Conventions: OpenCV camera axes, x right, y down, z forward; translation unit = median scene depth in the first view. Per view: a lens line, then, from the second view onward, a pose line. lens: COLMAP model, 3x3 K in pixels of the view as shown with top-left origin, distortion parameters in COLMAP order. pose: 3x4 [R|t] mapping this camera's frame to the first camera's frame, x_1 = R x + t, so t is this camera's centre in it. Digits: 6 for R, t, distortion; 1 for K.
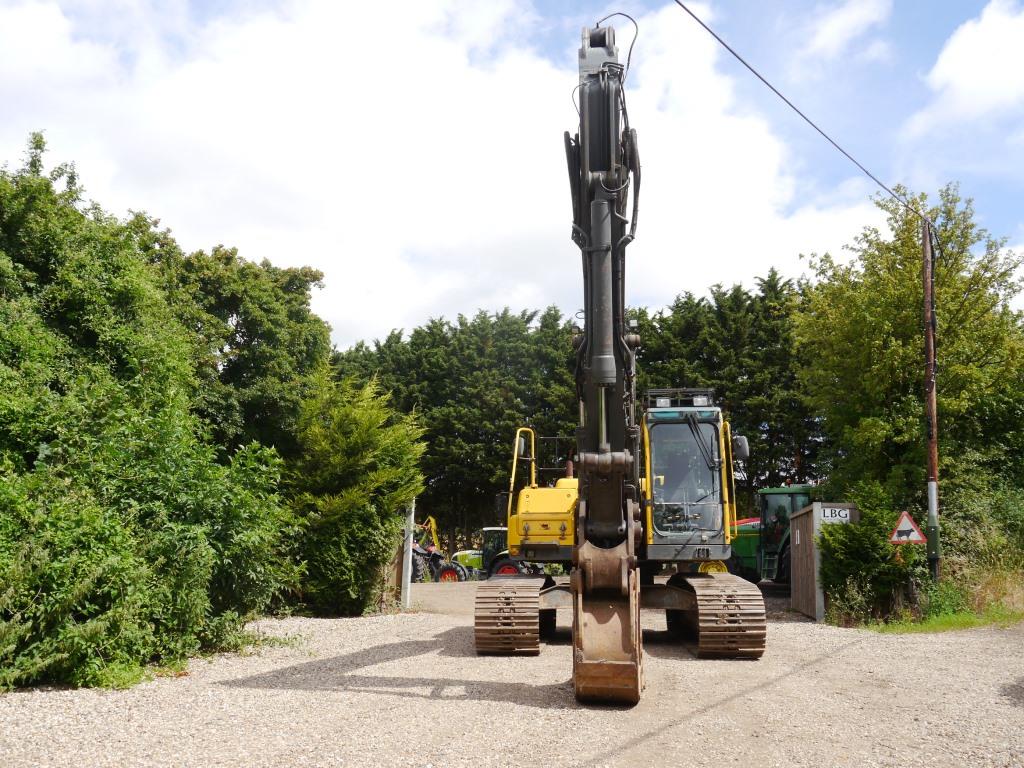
lens RADIAL K [[864.4, 0, 512.0], [0, 864.4, 384.0], [0, 0, 1]] dist [-0.036423, -0.002213]
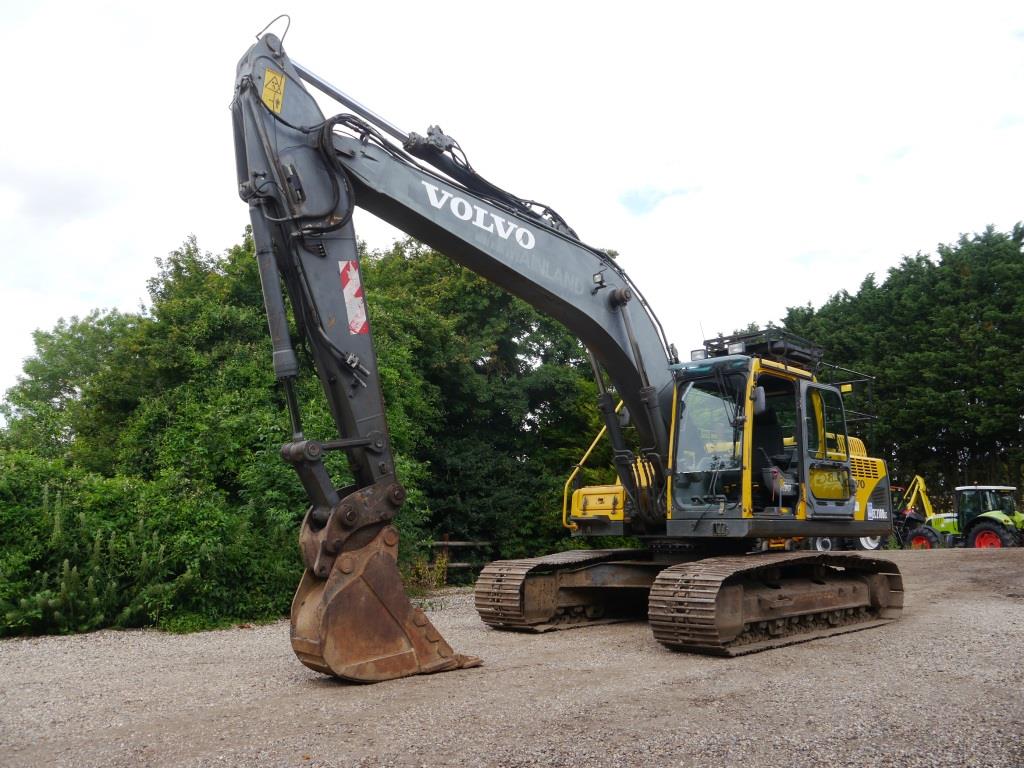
lens RADIAL K [[864.4, 0, 512.0], [0, 864.4, 384.0], [0, 0, 1]] dist [-0.036423, -0.002213]
pose [[0.766573, -0.106397, -0.633282, 0.376888], [0.133039, 0.991096, -0.005472, 0.019349], [0.628225, -0.080057, 0.773902, 0.136969]]
